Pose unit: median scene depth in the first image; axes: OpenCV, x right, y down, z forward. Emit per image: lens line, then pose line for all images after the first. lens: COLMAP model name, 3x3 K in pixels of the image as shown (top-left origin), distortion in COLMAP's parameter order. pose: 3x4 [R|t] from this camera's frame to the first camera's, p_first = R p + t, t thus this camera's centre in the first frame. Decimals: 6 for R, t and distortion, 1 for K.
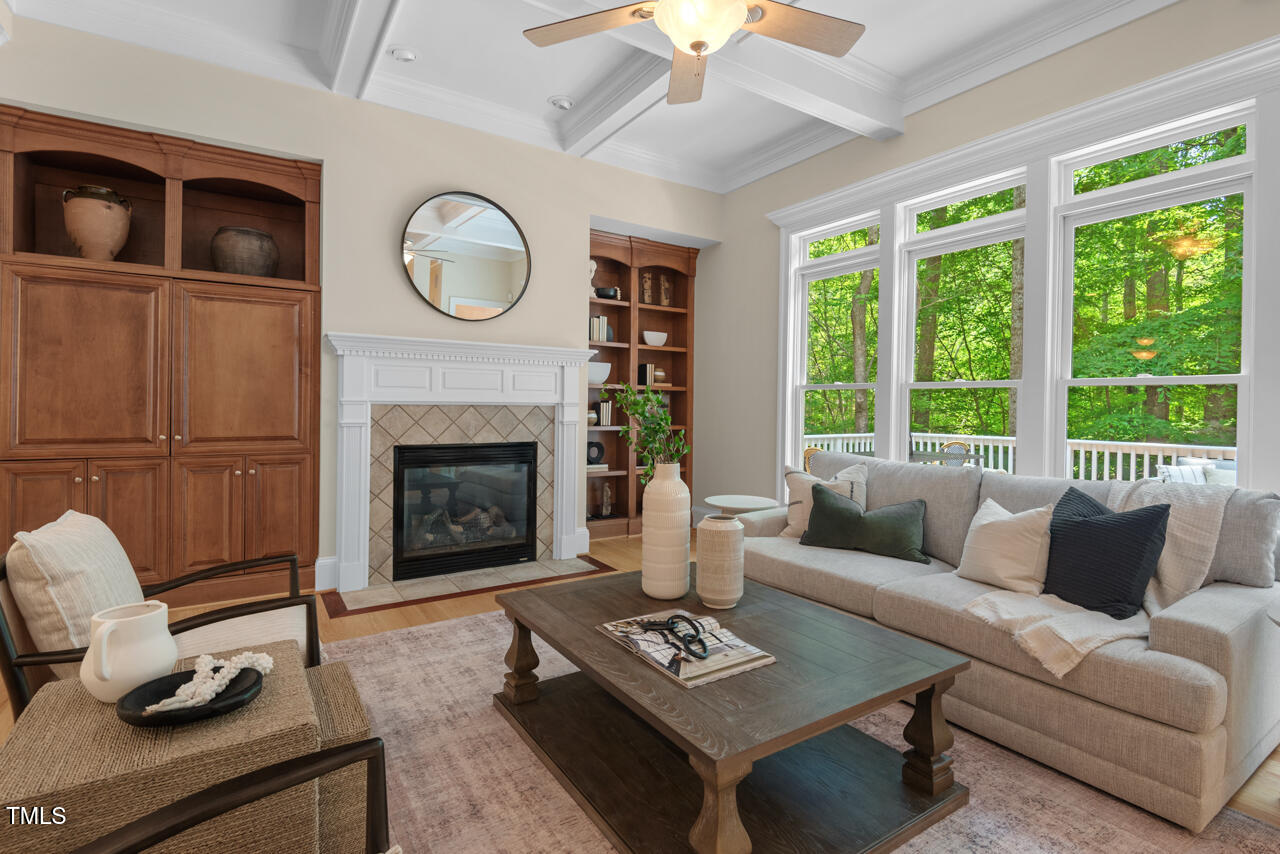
lens RADIAL K [[610.7, 0, 673.4], [0, 610.7, 411.7], [0, 0, 1]] dist [0.042604, -0.030185]
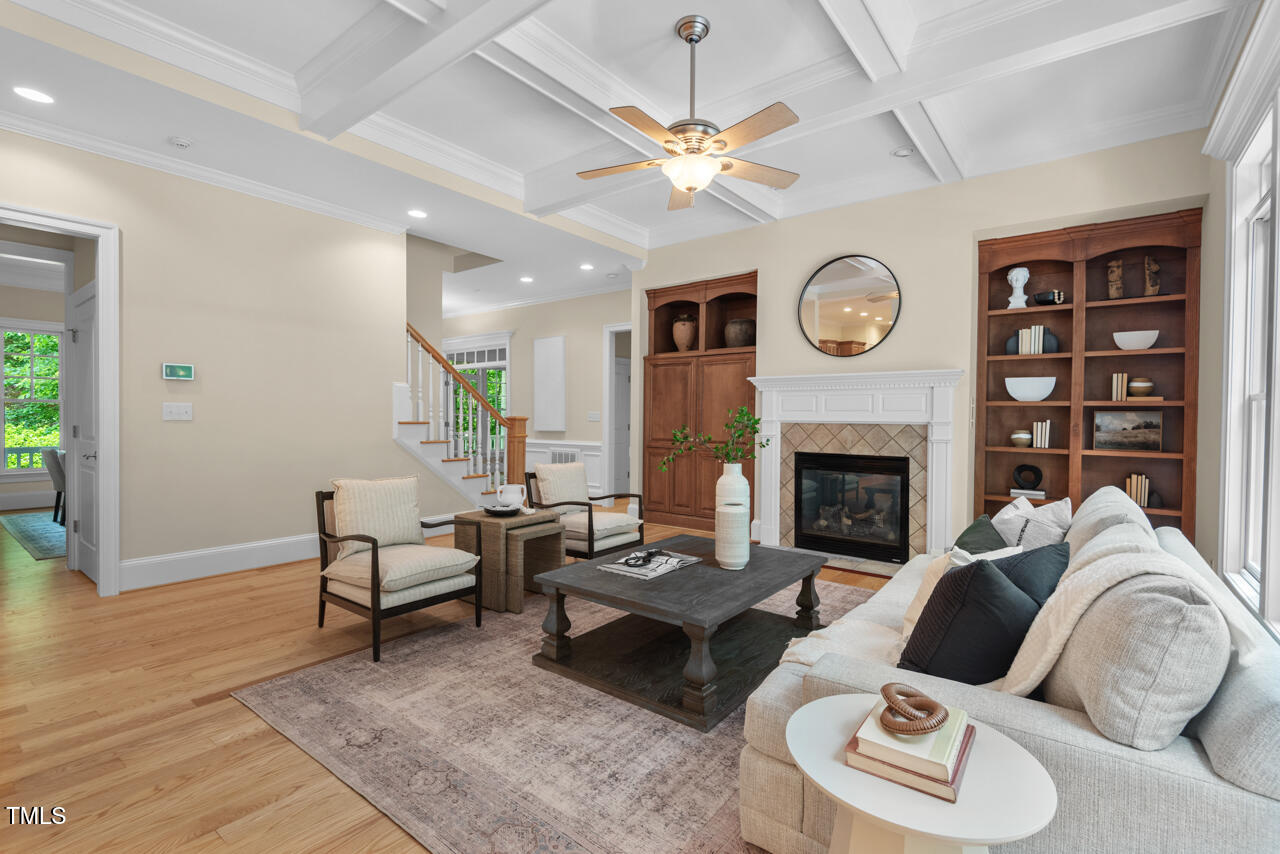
lens RADIAL K [[596.9, 0, 622.6], [0, 596.9, 428.3], [0, 0, 1]] dist [0.041891, -0.033793]
pose [[0.280106, 0.009287, -0.959924, 0.713023], [-0.016918, 0.999846, 0.004736, 0.000674], [0.959820, 0.014914, 0.280220, 0.213305]]
